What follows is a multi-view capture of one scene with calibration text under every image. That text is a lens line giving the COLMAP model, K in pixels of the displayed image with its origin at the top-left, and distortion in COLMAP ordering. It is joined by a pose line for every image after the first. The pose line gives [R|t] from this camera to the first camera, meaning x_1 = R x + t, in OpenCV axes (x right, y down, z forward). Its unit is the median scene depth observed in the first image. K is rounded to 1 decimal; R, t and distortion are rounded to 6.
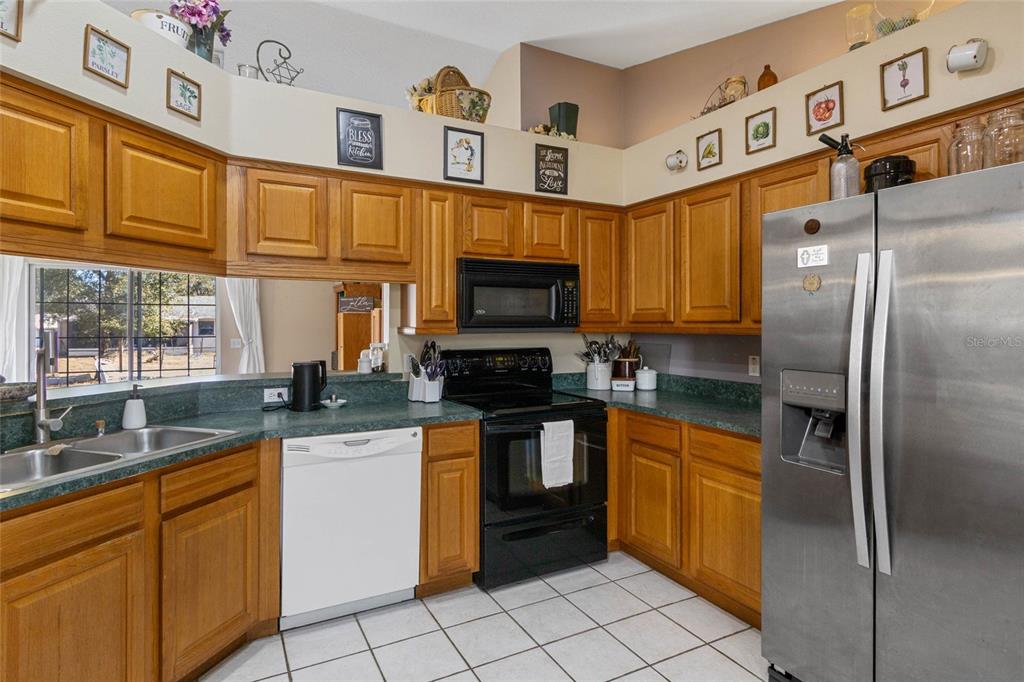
lens RADIAL K [[545.0, 0, 547.4], [0, 545.0, 321.5], [0, 0, 1]] dist [0.001318, 0.001891]
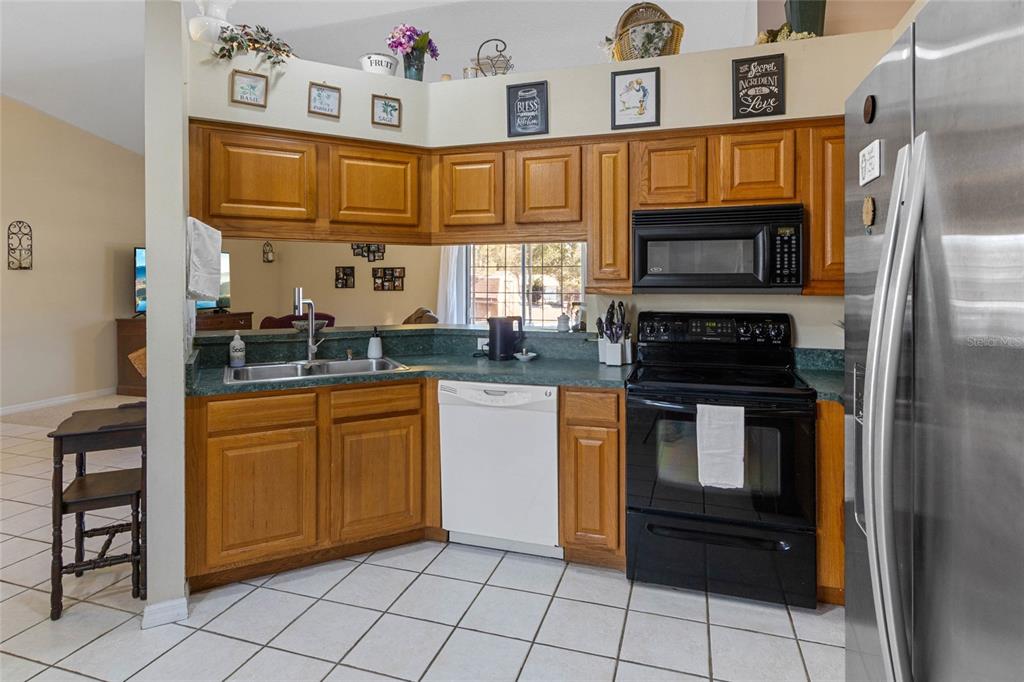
lens RADIAL K [[545.0, 0, 506.9], [0, 545.0, 283.6], [0, 0, 1]] dist [0.001318, 0.001891]
pose [[0.689153, 0.000537, -0.724616, 0.388967], [0.002213, 0.999994, 0.002846, 0.002143], [0.724613, -0.003565, 0.689147, 0.232159]]
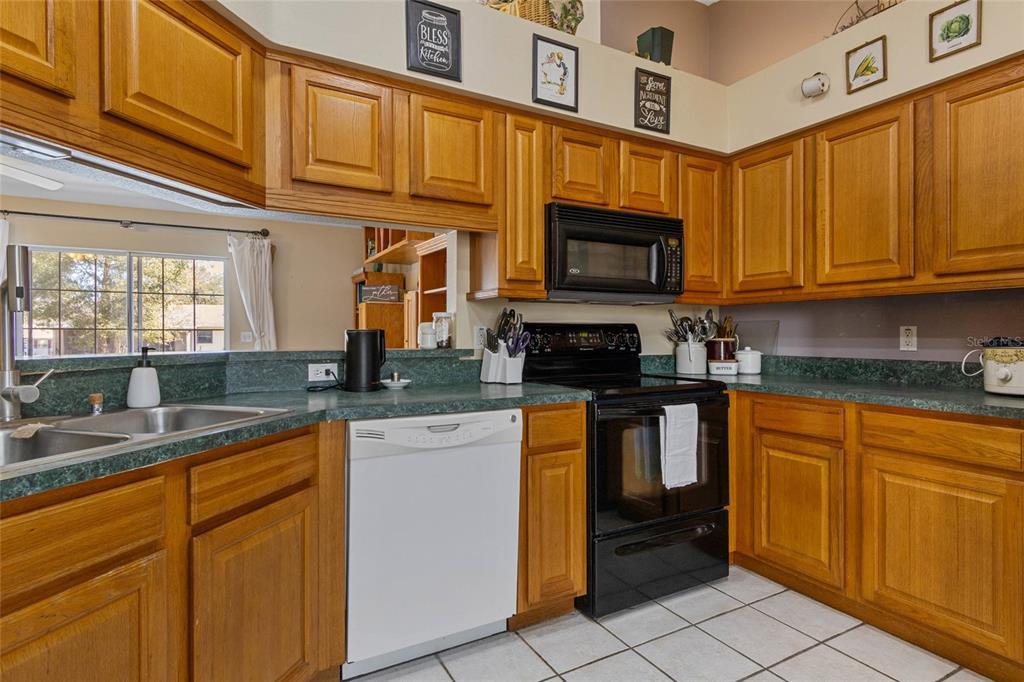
lens RADIAL K [[545.0, 0, 558.3], [0, 545.0, 331.6], [0, 0, 1]] dist [0.001318, 0.001891]
pose [[0.999878, -0.000947, 0.015616, -0.175044], [0.000851, 0.999981, 0.006147, 0.073454], [-0.015622, -0.006133, 0.999859, 0.214960]]
